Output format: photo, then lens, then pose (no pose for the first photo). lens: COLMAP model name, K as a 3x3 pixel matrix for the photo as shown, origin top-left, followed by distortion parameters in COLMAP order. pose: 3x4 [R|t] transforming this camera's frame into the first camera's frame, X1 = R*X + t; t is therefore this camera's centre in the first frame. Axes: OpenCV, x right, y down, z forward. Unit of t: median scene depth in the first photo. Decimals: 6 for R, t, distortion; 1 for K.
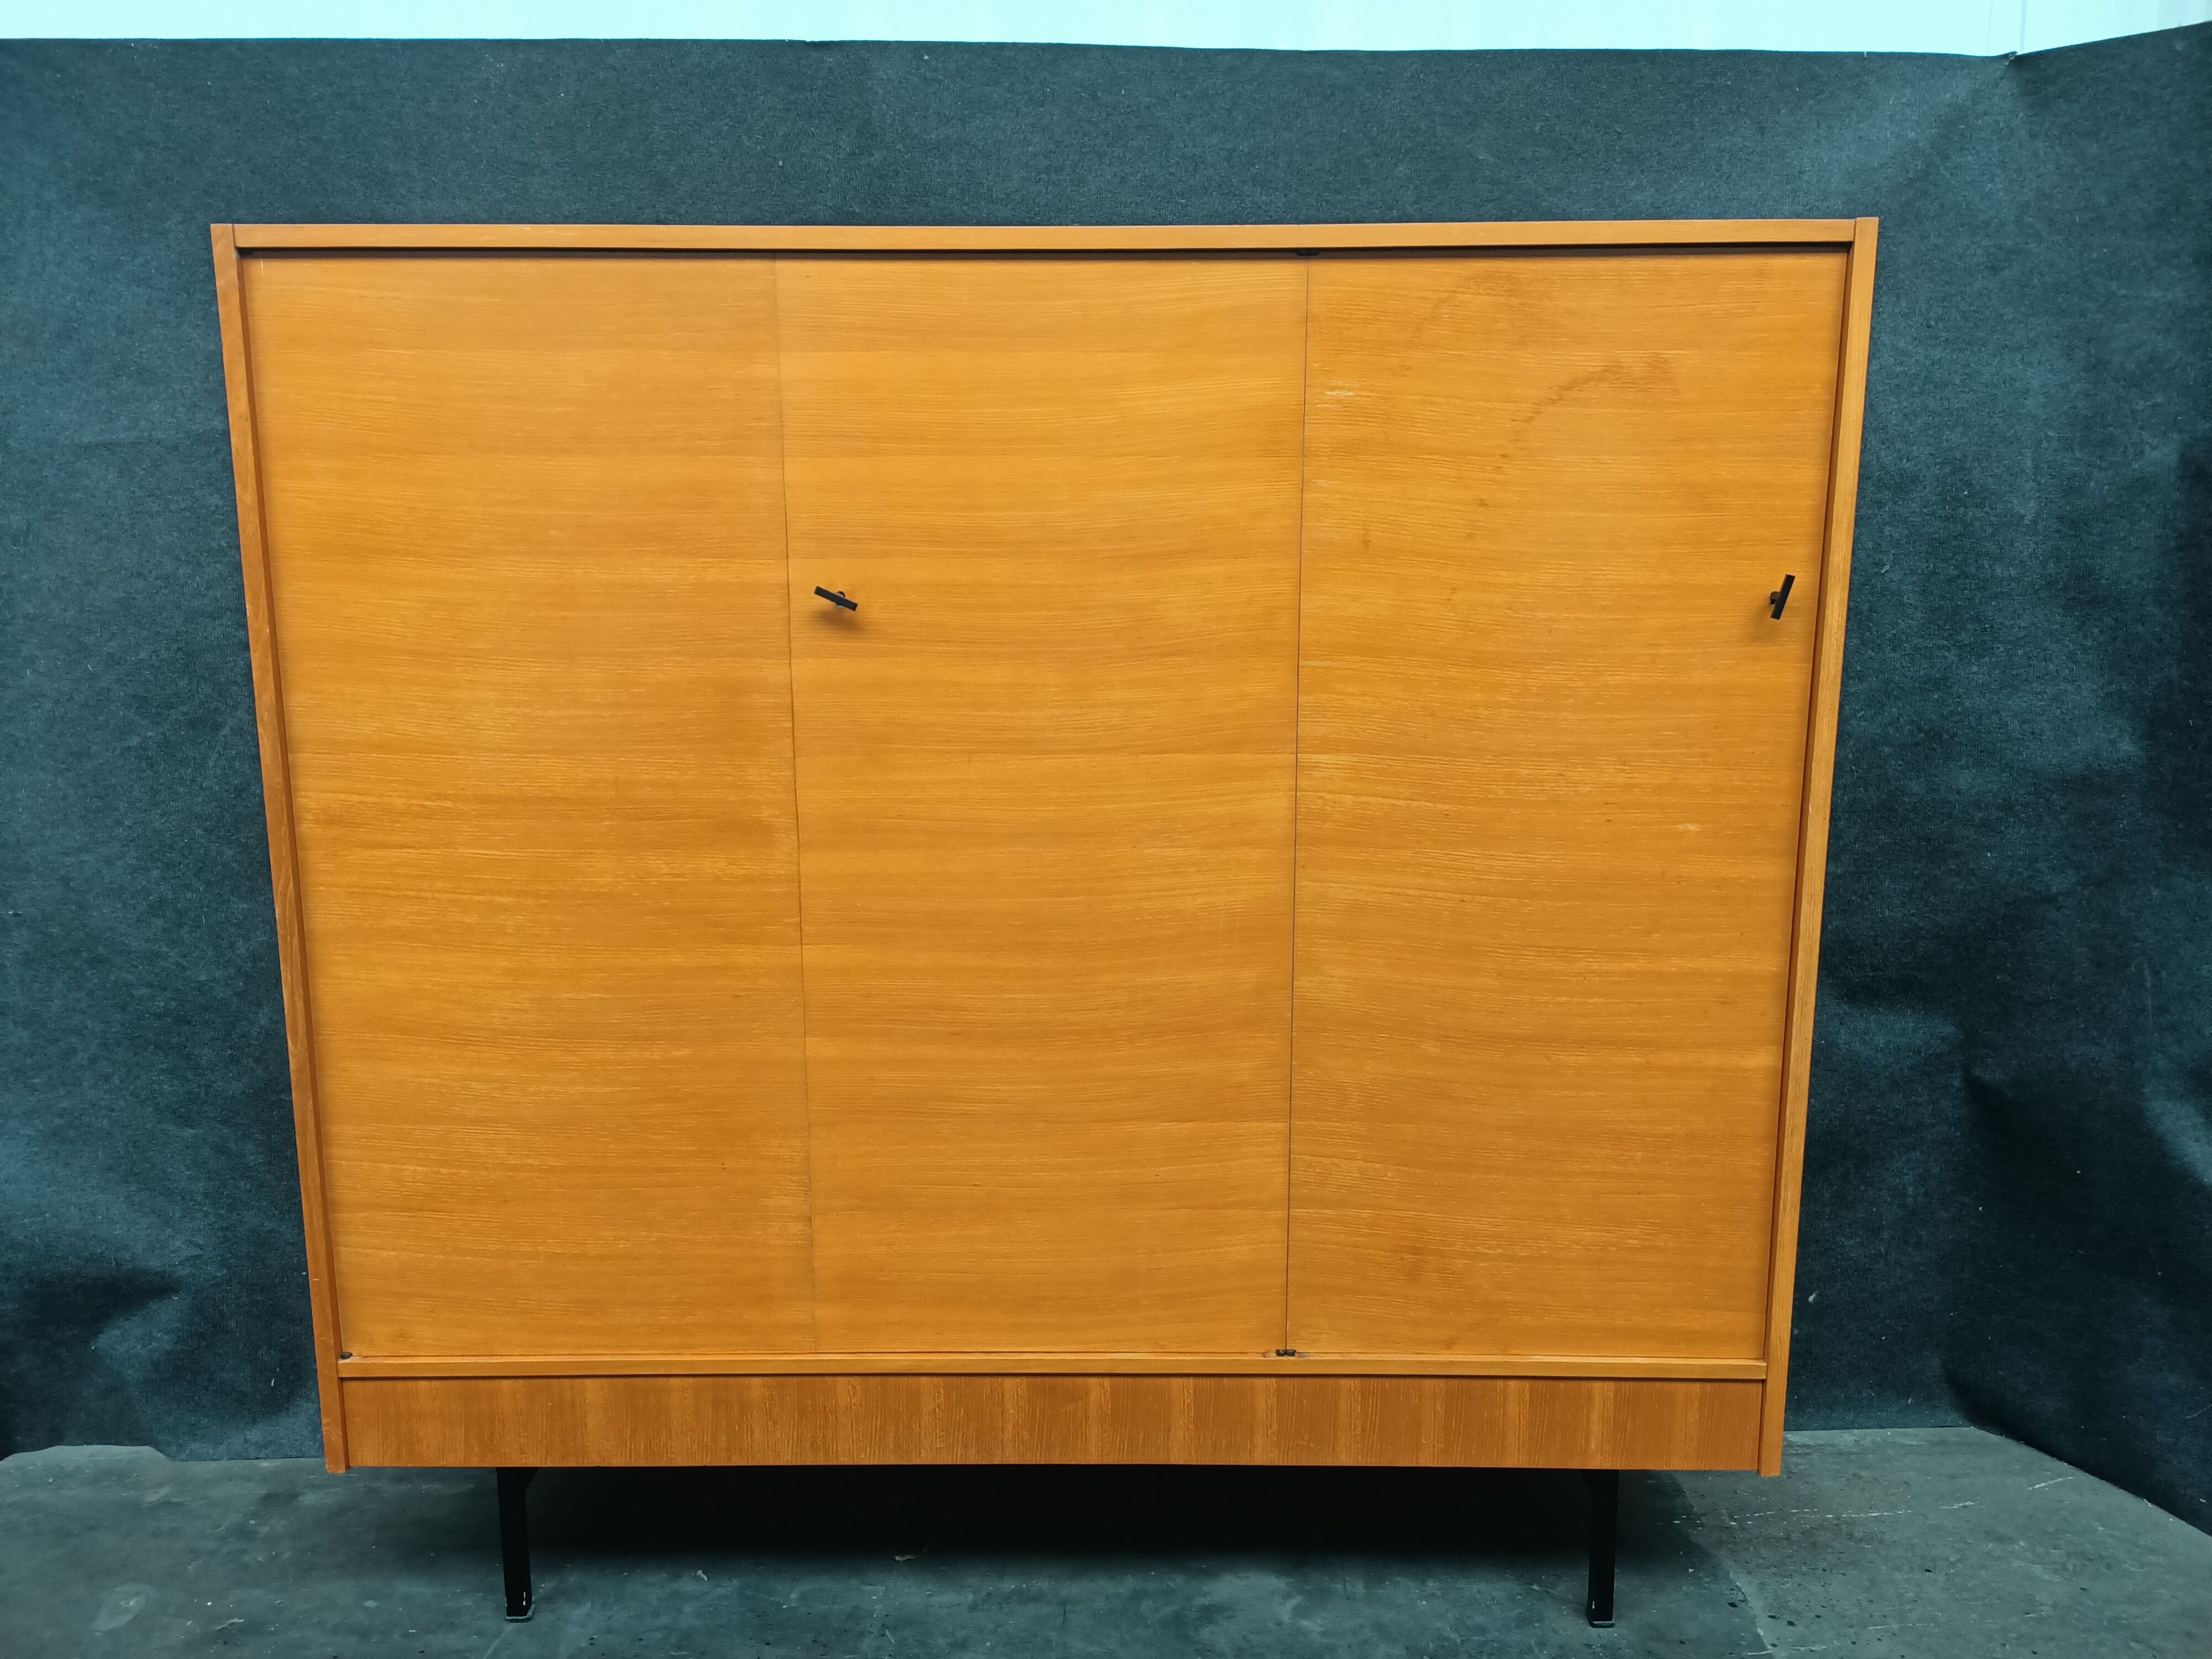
lens RADIAL K [[1635.6, 0, 1111.3], [0, 1635.6, 833.5], [0, 0, 1]] dist [0.066176, -0.054138]
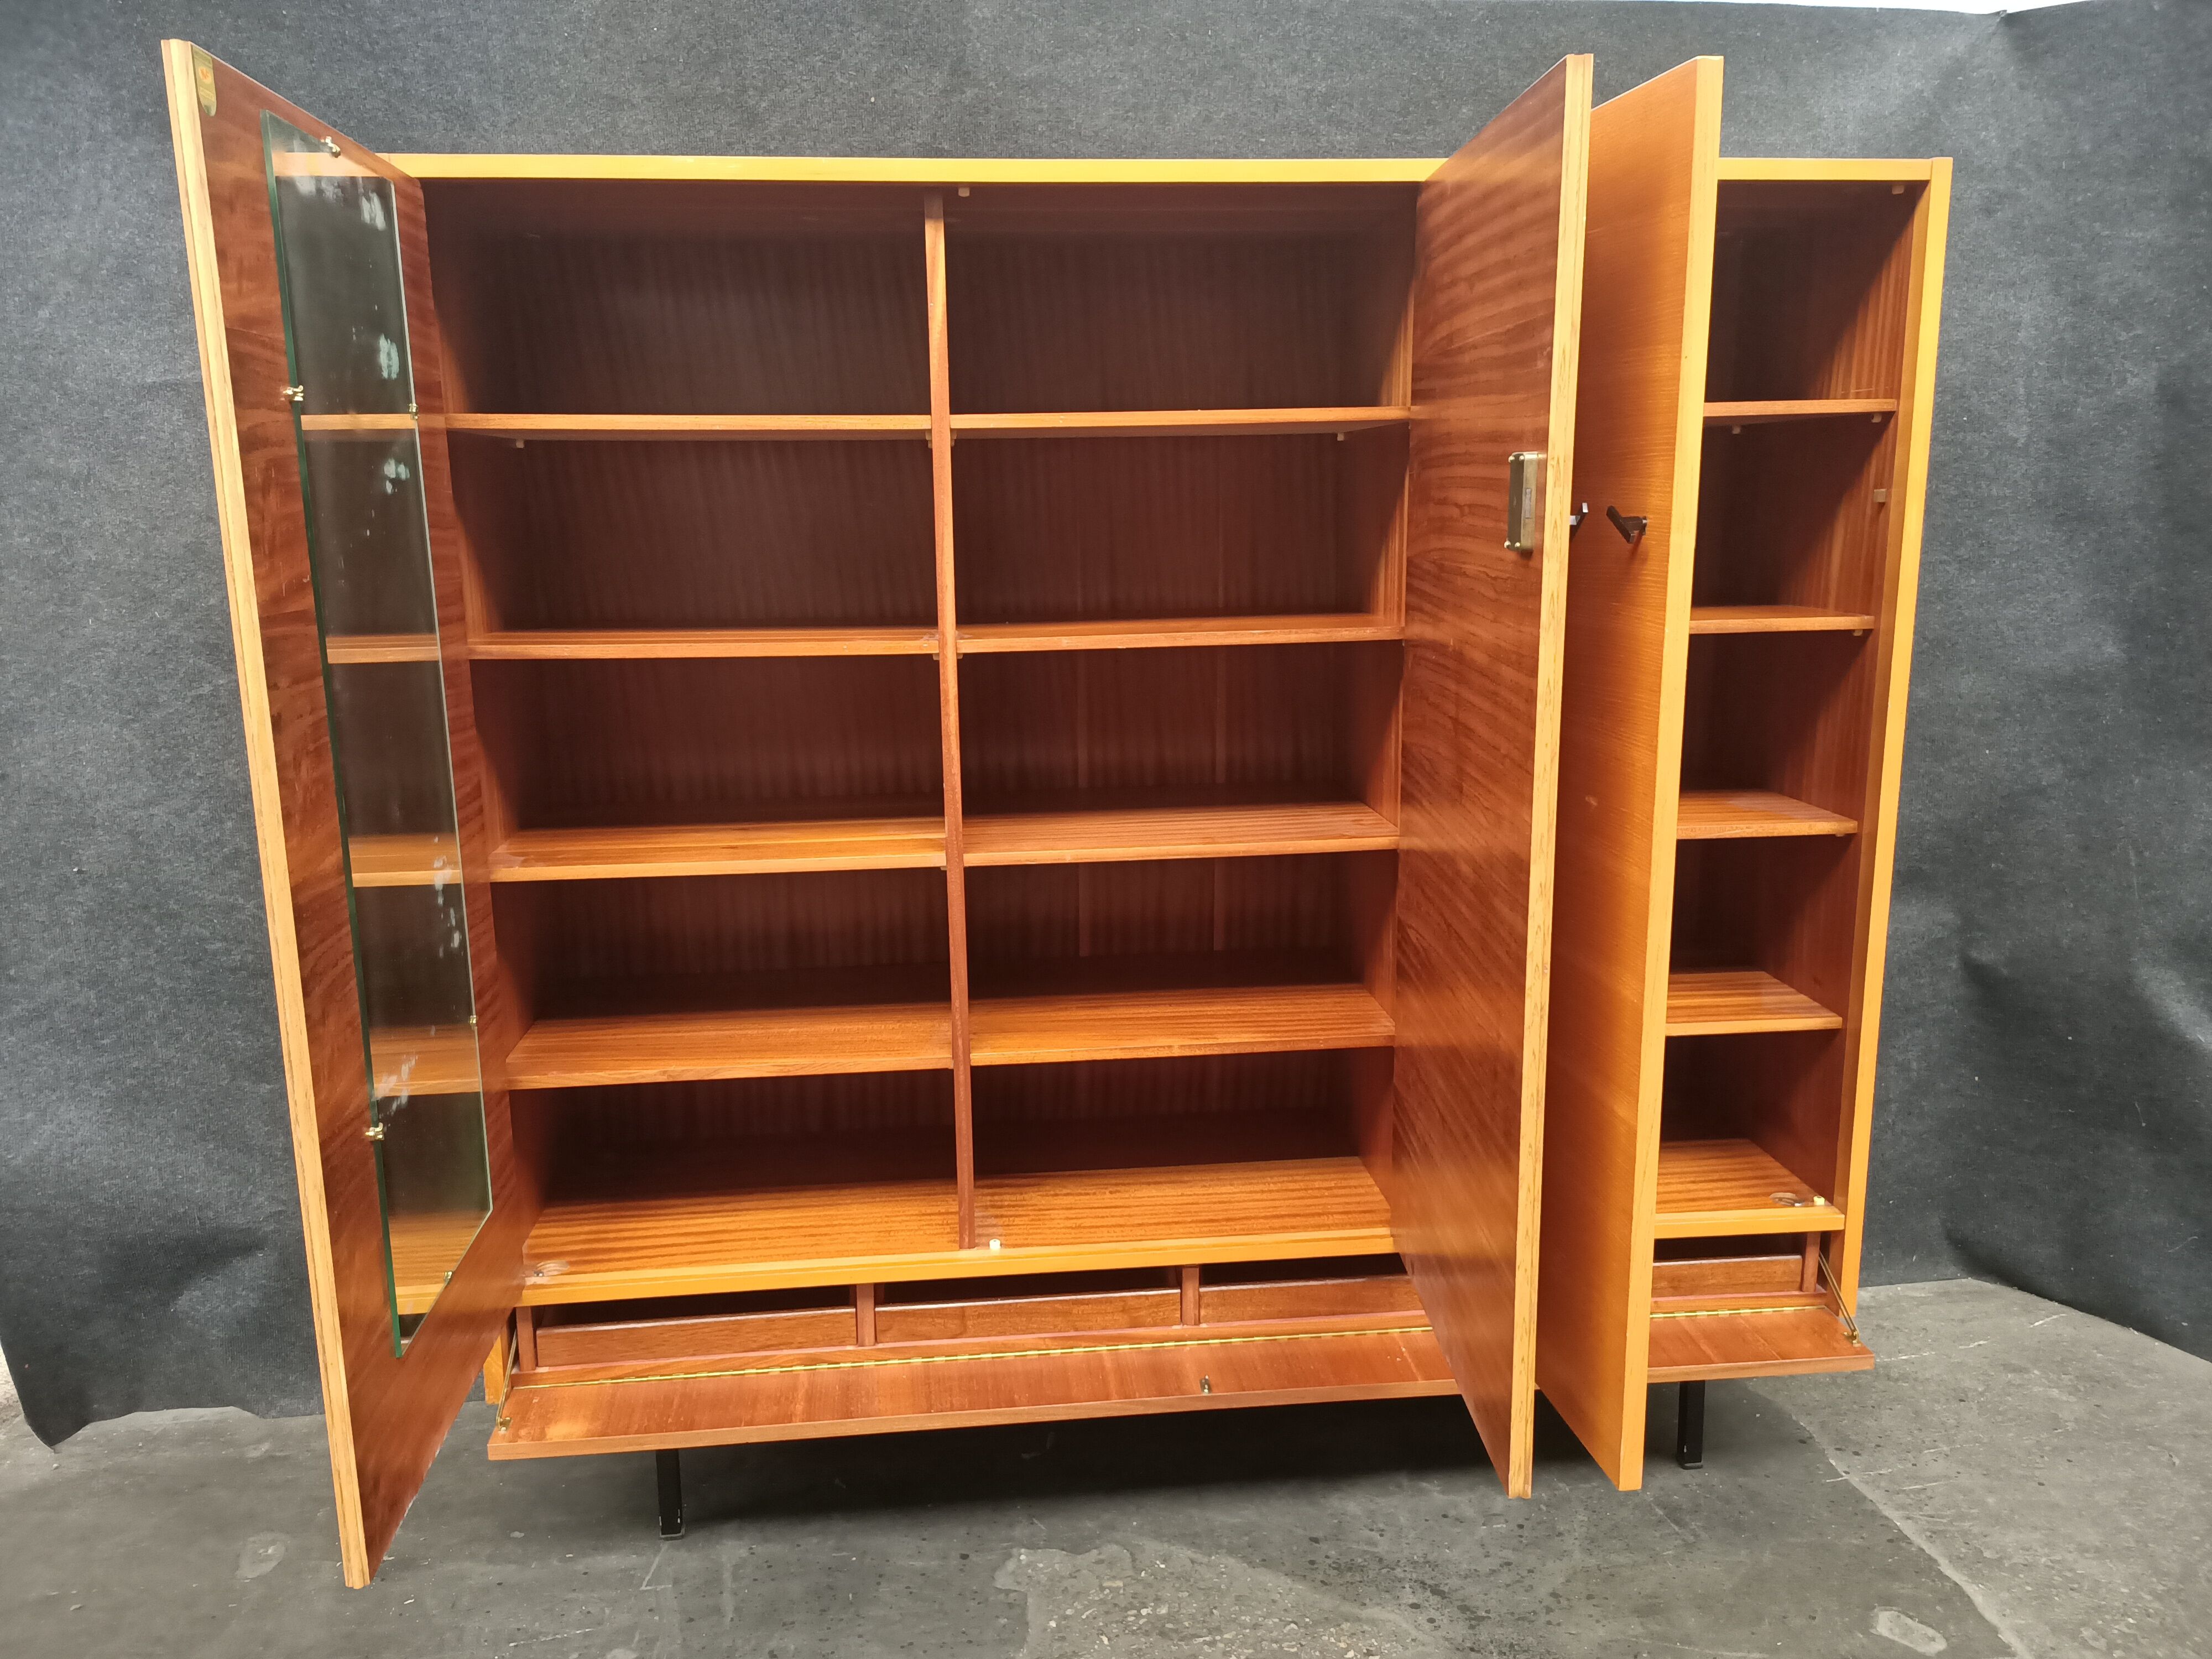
lens RADIAL K [[1661.1, 0, 1106.0], [0, 1661.1, 829.5], [0, 0, 1]] dist [0.044519, -0.037127]
pose [[0.994335, -0.033052, 0.101021, -0.169834], [0.031015, 0.999284, 0.021674, 0.022834], [-0.101665, -0.018418, 0.994648, -0.040579]]
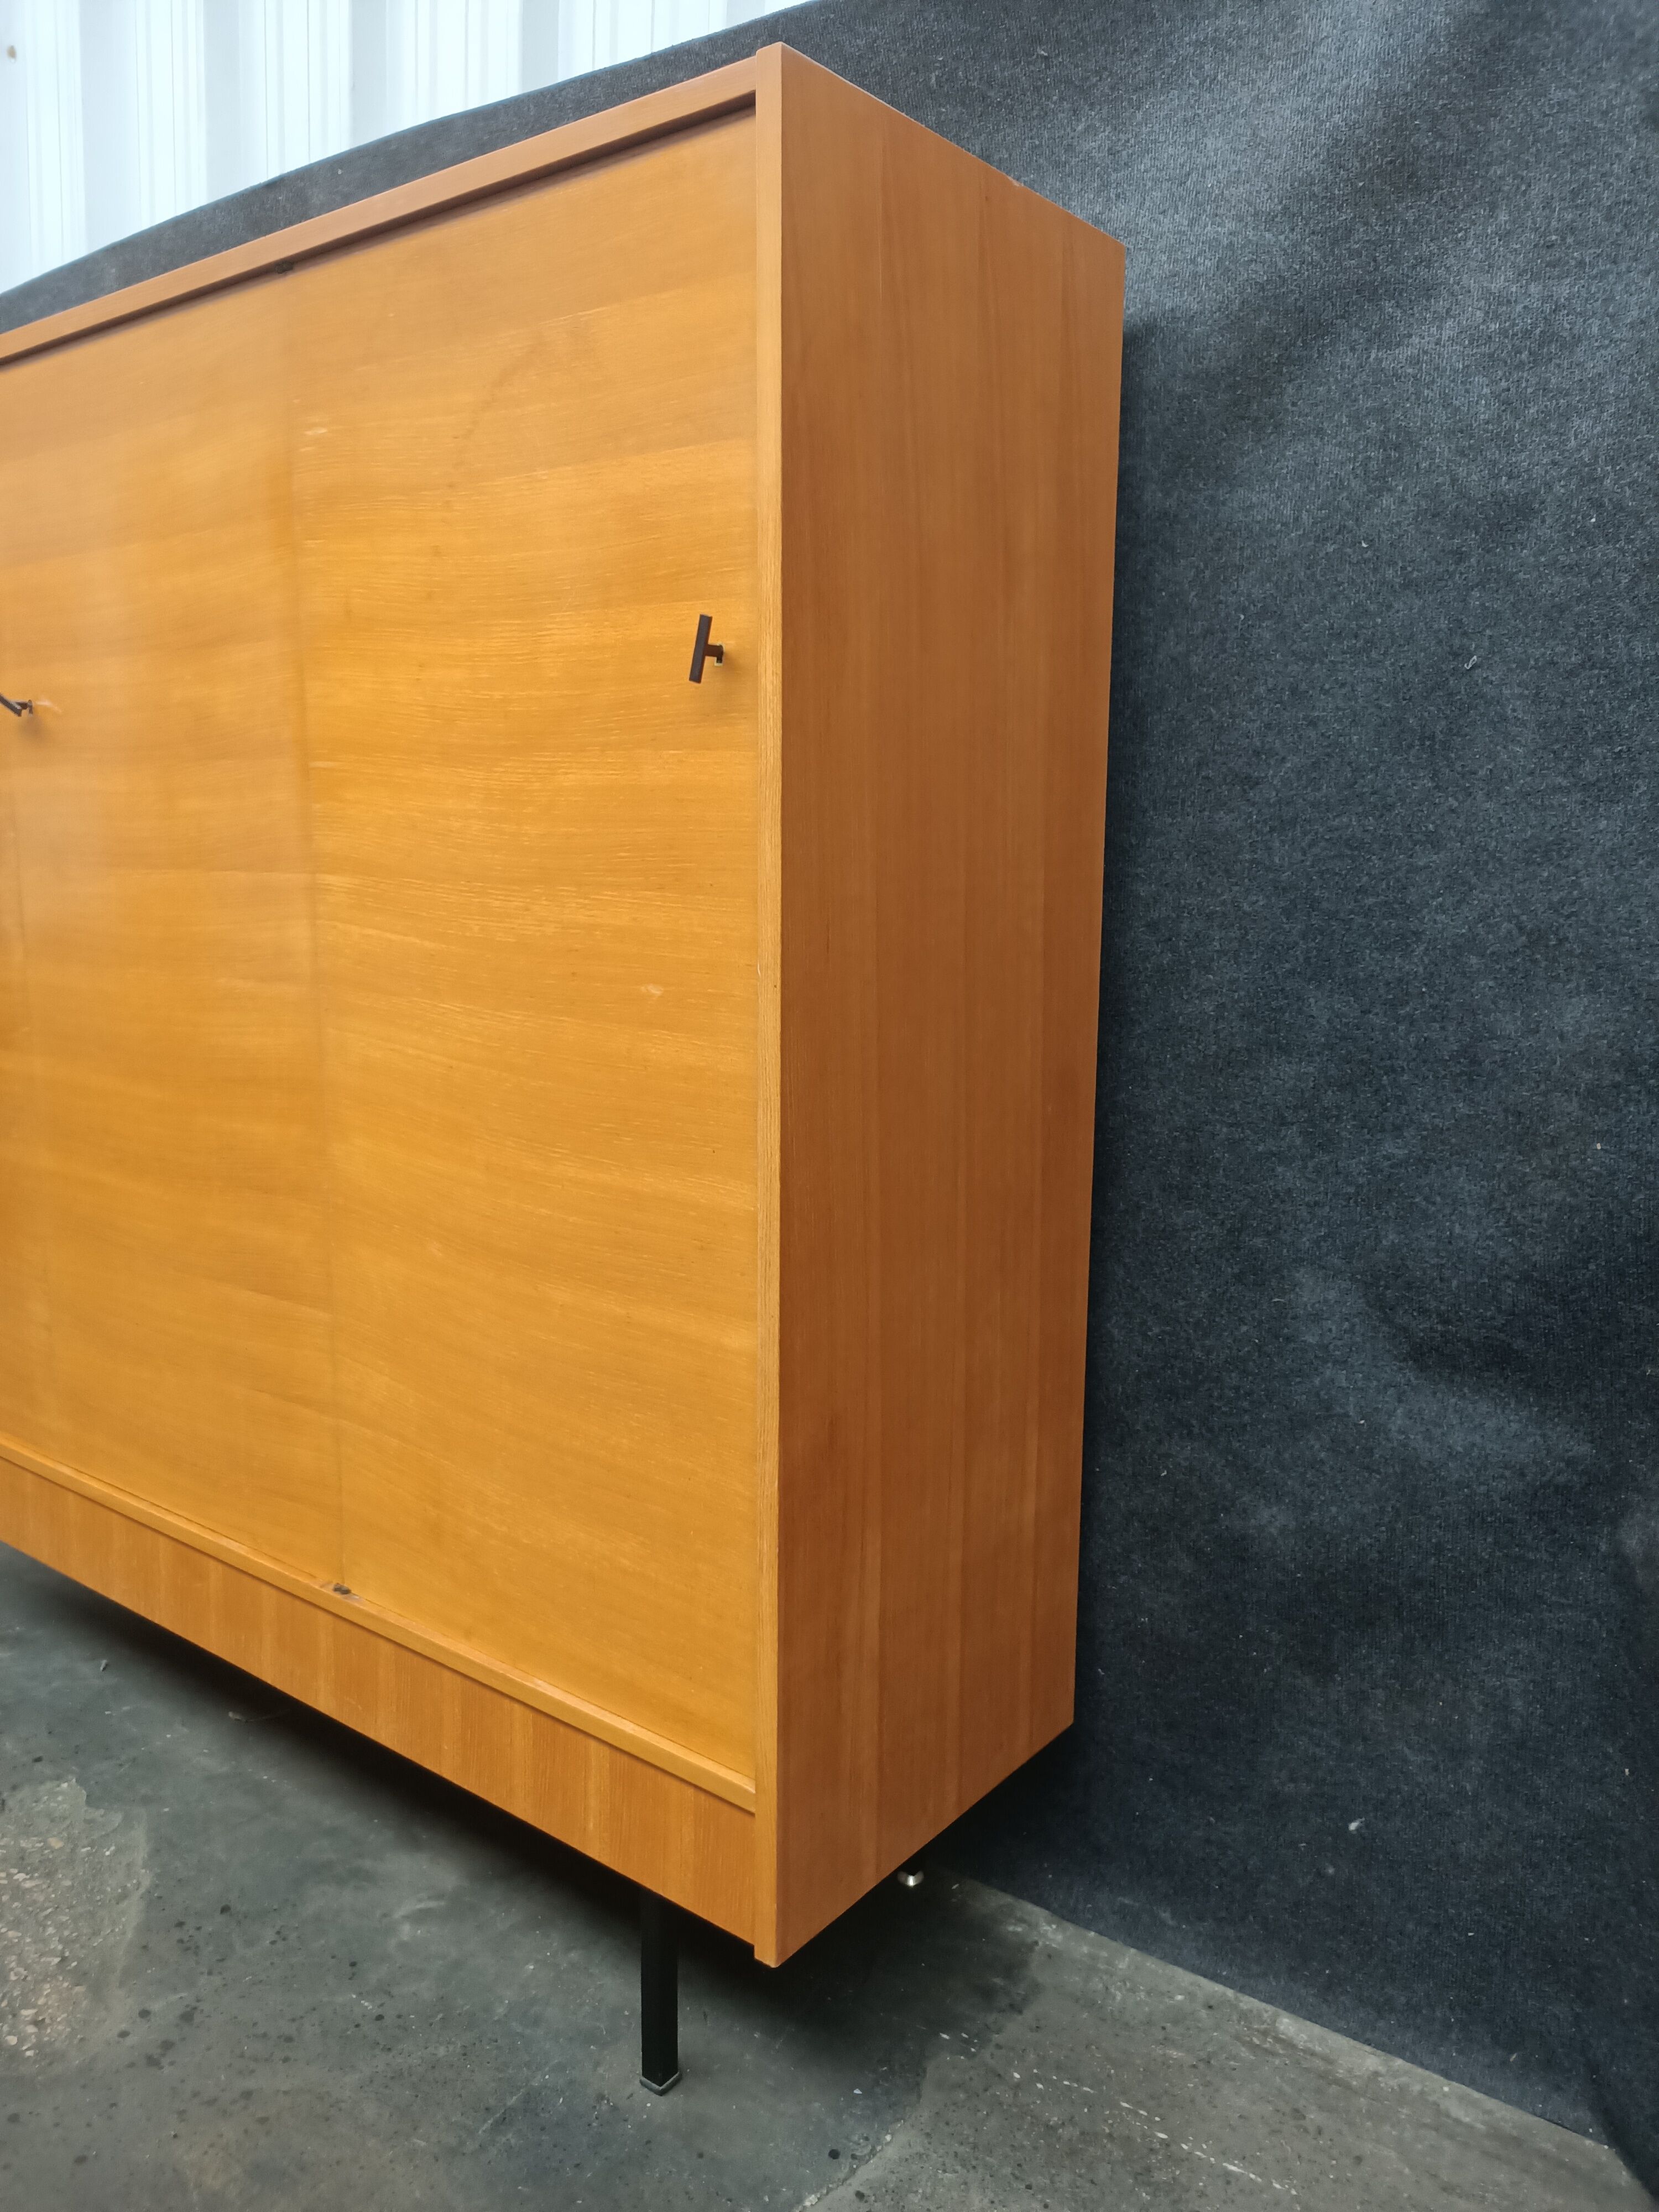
lens RADIAL K [[1661.1, 0, 829.5], [0, 1661.1, 1106.0], [0, 0, 1]] dist [0.044519, -0.037127]
pose [[0.787837, 0.101475, -0.607466, 0.709907], [-0.116162, 0.993113, 0.015244, 0.022031], [0.604830, 0.058555, 0.794199, 0.397873]]
